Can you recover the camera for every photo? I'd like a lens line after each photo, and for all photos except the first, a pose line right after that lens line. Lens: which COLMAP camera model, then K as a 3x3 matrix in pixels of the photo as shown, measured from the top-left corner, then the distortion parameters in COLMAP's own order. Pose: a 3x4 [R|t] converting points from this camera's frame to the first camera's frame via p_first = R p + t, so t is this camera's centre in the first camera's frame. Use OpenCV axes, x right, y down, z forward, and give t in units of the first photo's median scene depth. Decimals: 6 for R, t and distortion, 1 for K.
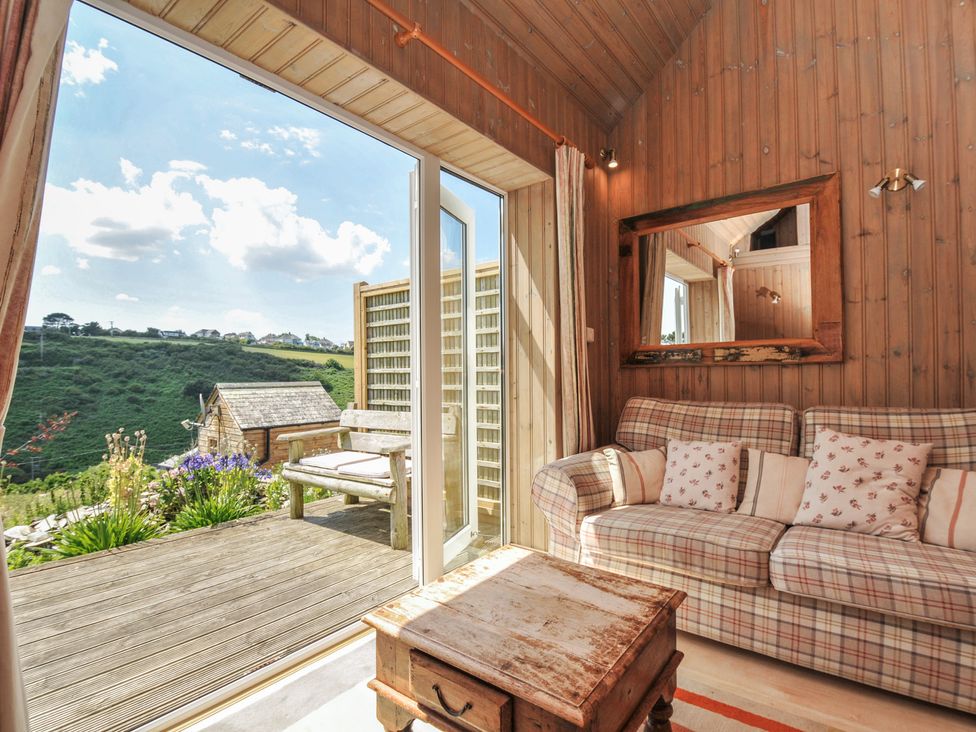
lens RADIAL K [[482.5, 0, 494.6], [0, 482.5, 373.9], [0, 0, 1]] dist [-0.000775, -0.011184]
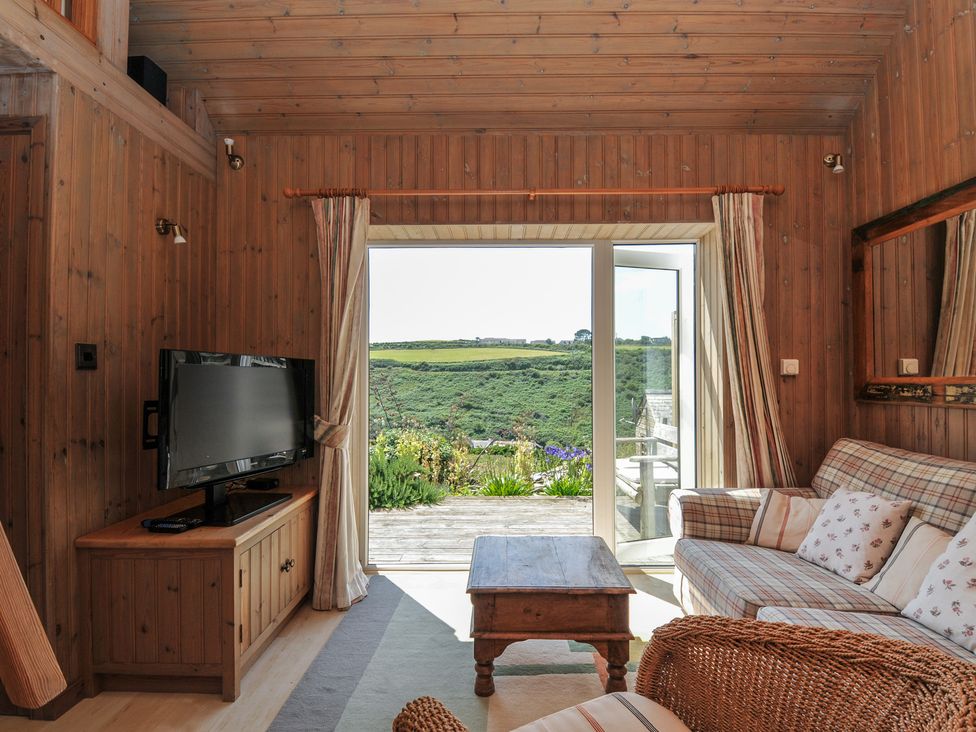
lens RADIAL K [[482.5, 0, 492.9], [0, 482.5, 372.4], [0, 0, 1]] dist [-0.000775, -0.011184]
pose [[0.600686, -0.002098, -0.799482, 0.661226], [-0.002561, 0.999986, -0.004548, -0.070899], [0.799481, 0.004779, 0.600672, -0.033238]]
